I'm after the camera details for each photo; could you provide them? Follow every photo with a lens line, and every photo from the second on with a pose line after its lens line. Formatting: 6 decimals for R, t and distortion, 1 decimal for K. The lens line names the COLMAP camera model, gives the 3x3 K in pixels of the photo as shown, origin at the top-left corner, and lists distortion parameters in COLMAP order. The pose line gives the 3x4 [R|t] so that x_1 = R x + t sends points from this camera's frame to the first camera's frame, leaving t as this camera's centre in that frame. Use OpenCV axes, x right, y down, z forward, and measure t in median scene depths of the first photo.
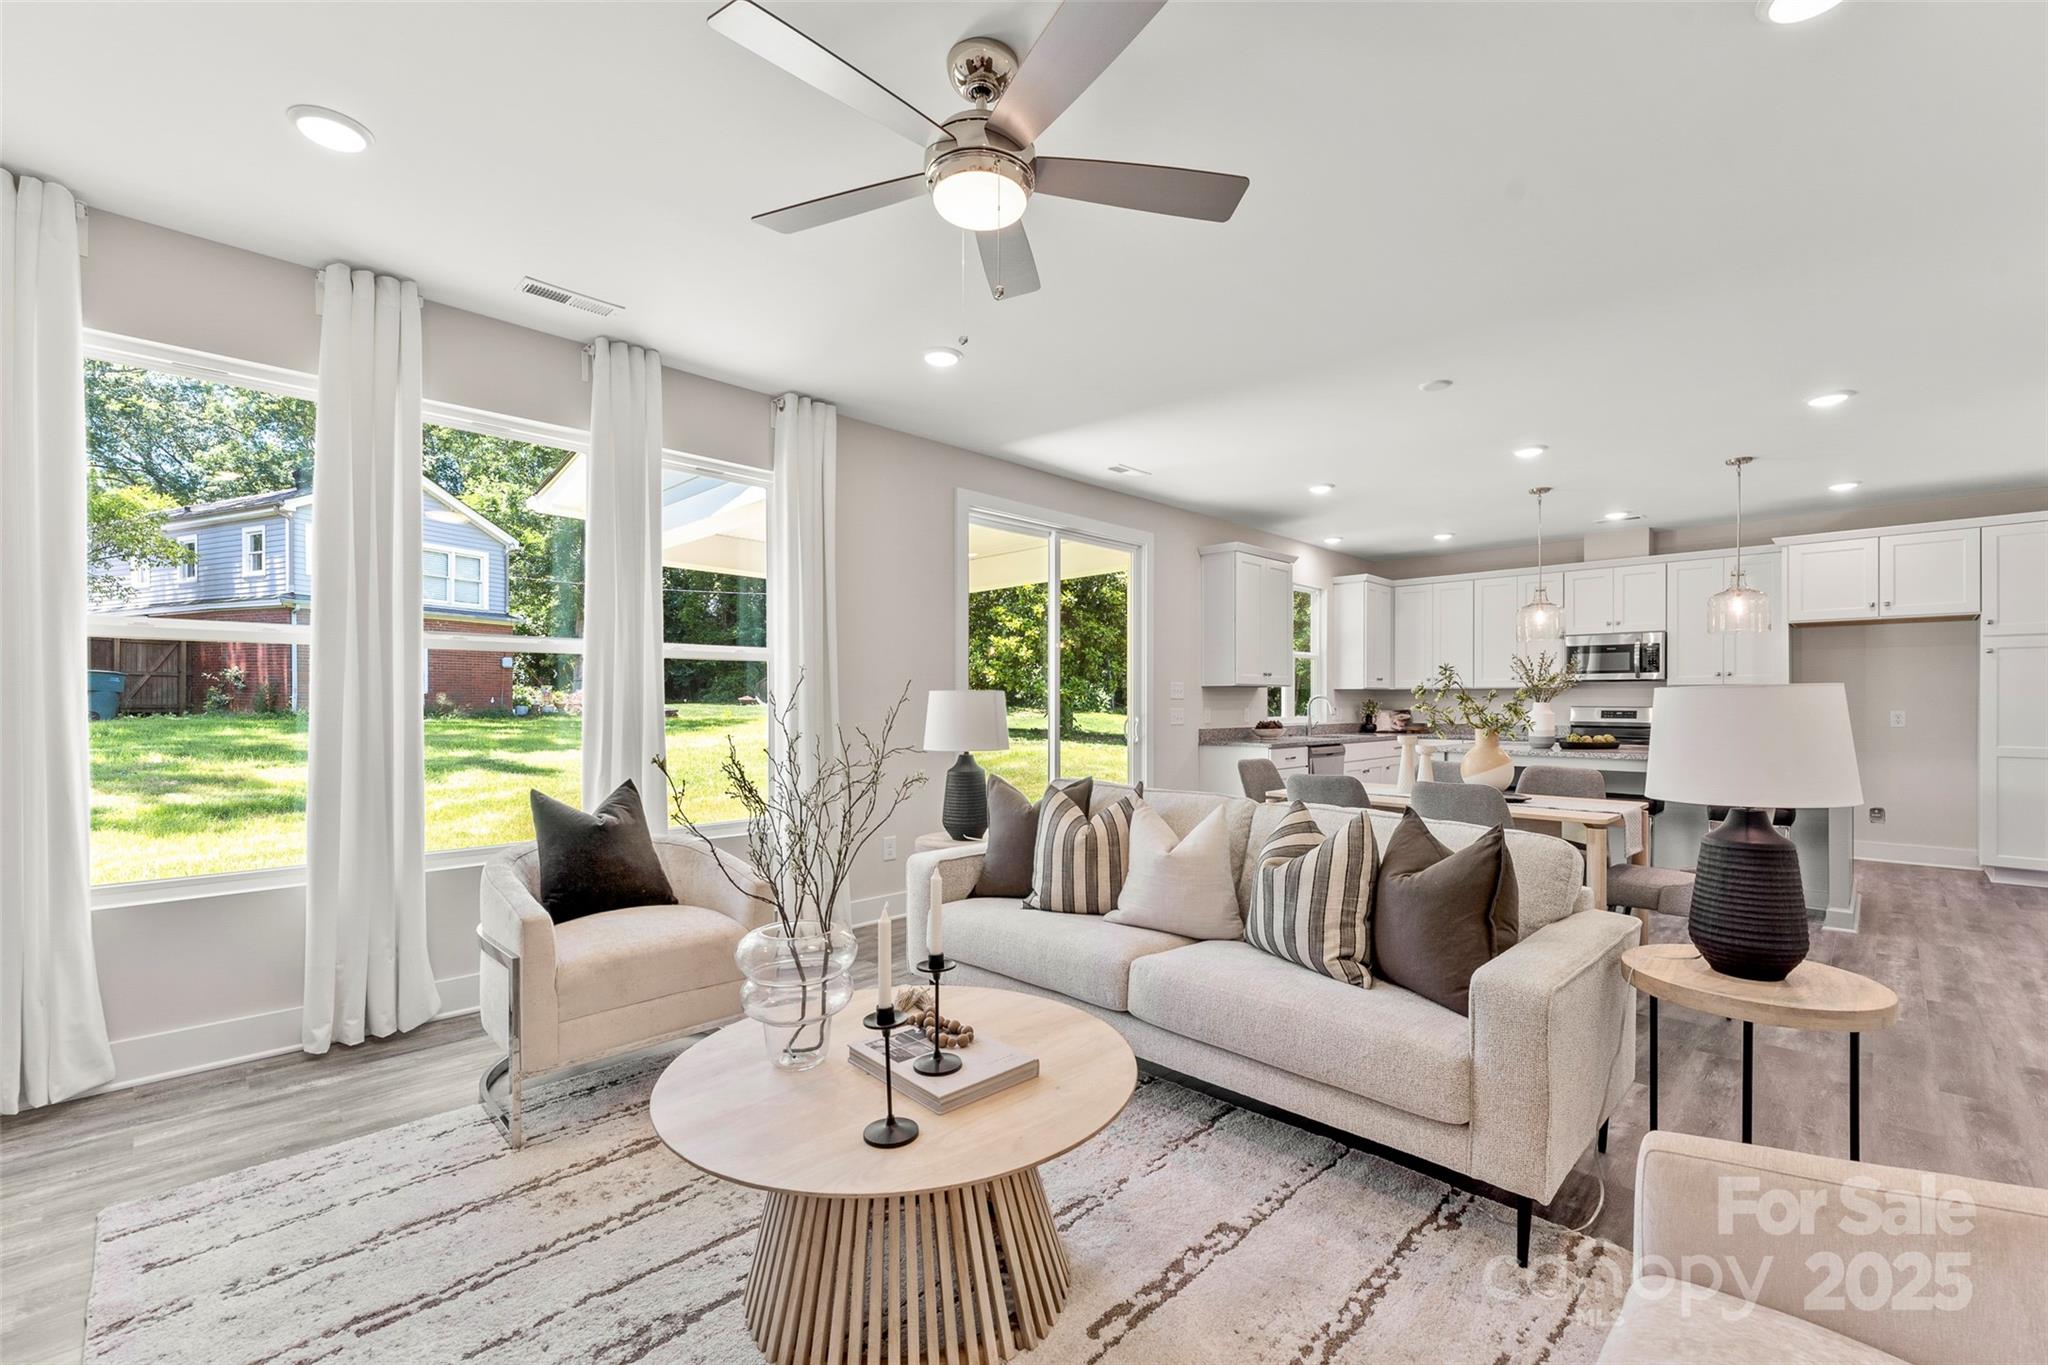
lens RADIAL K [[892.1, 0, 1025.2], [0, 892.1, 676.7], [0, 0, 1]] dist [0.002826, 0.000136]
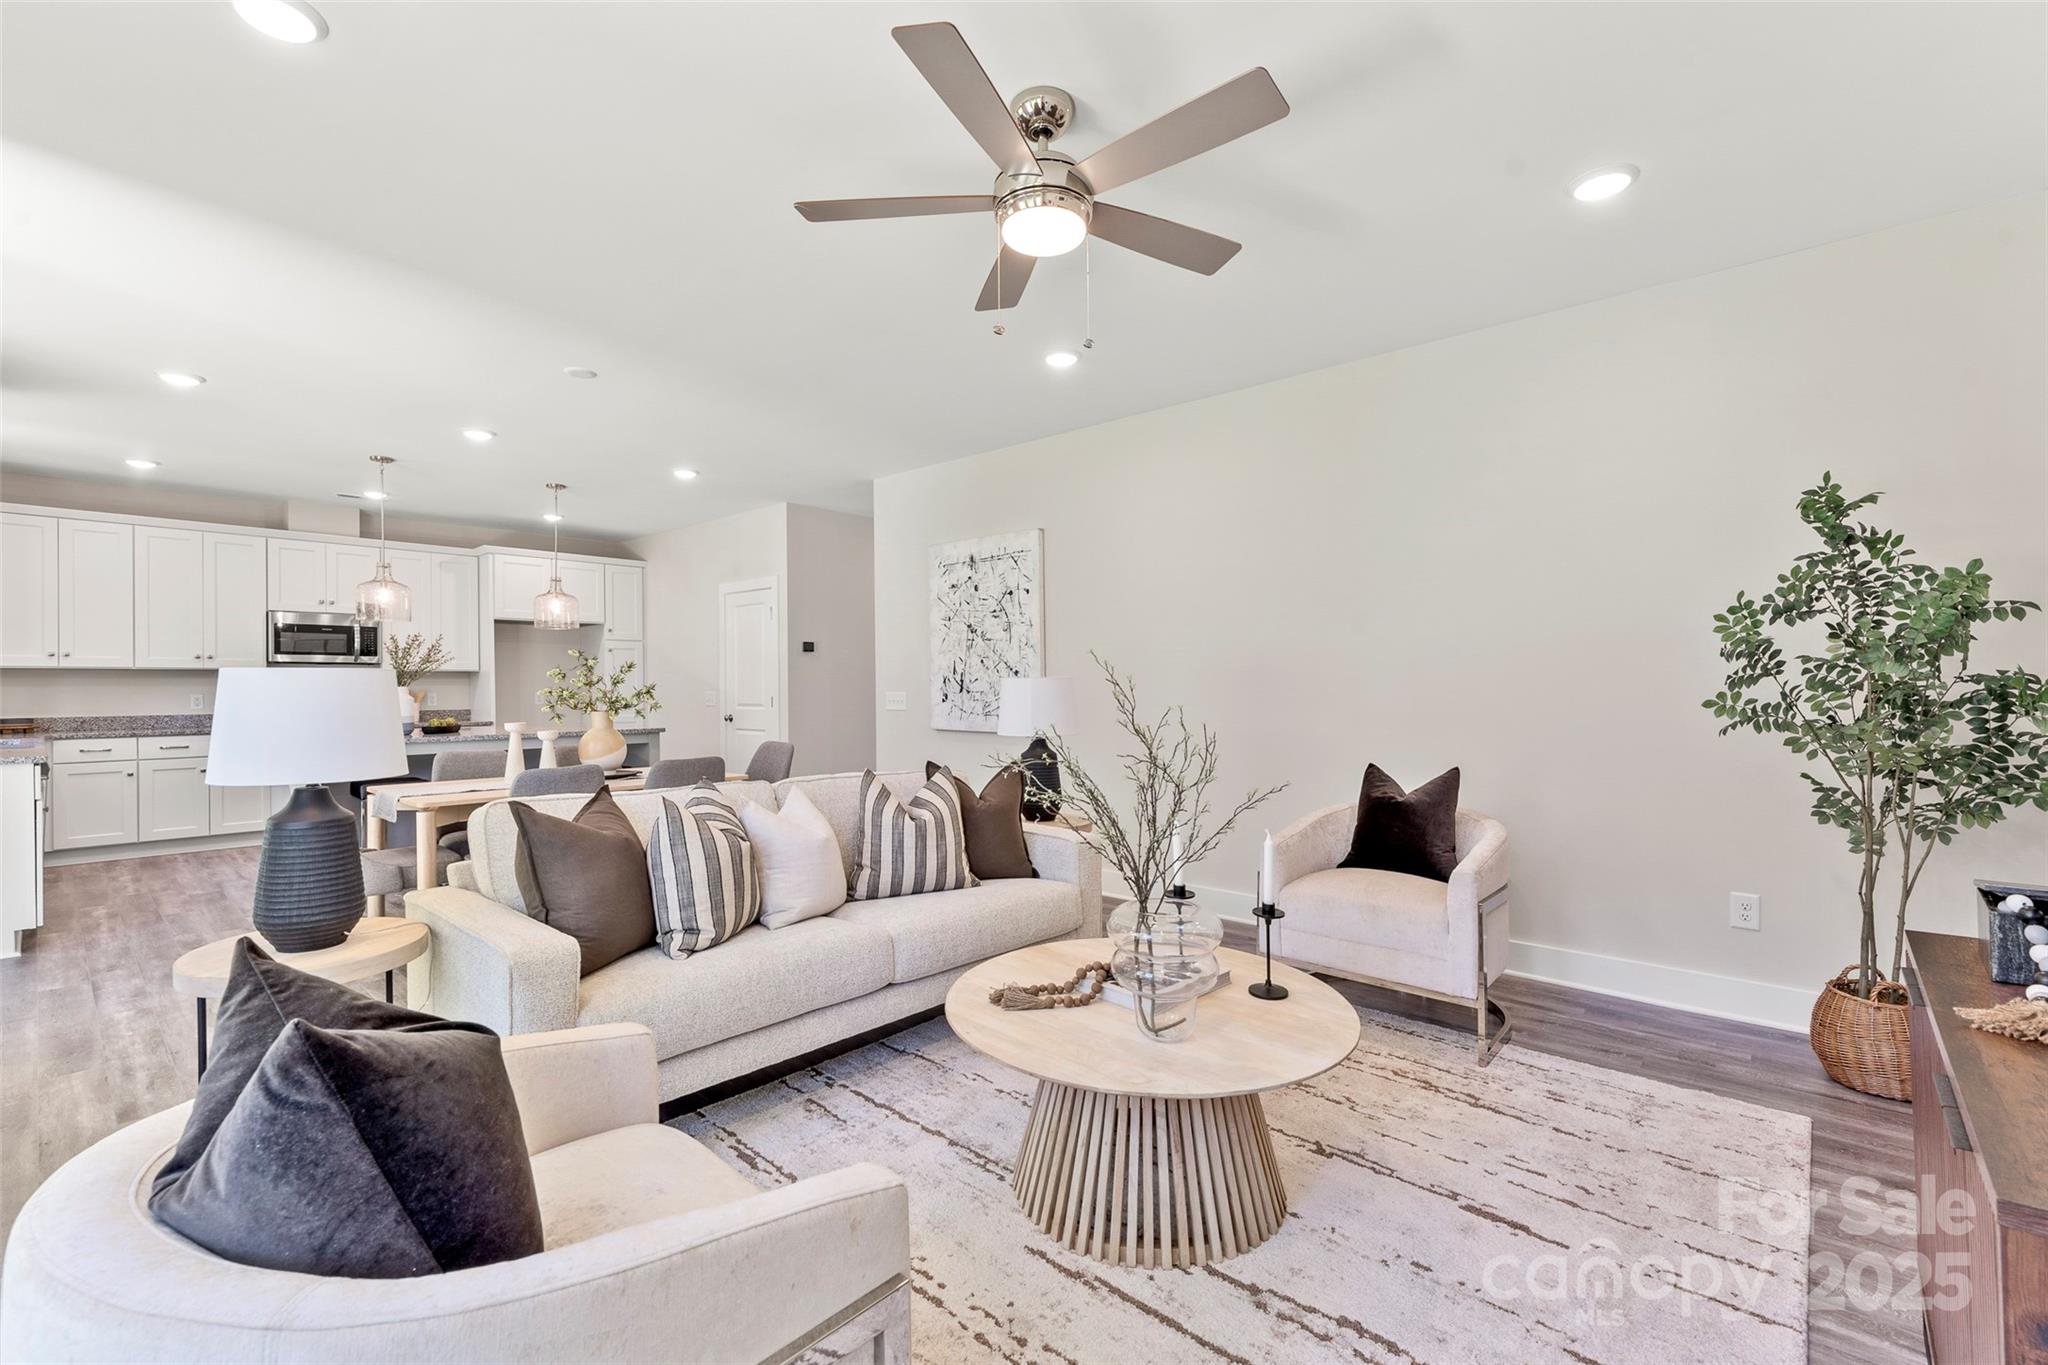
lens RADIAL K [[892.1, 0, 1025.2], [0, 892.1, 676.7], [0, 0, 1]] dist [0.002826, 0.000136]
pose [[-0.059317, 0.006411, 0.998219, -0.404776], [-0.025644, 0.999640, -0.007944, 0.008752], [-0.997910, -0.026069, -0.059132, 0.391557]]
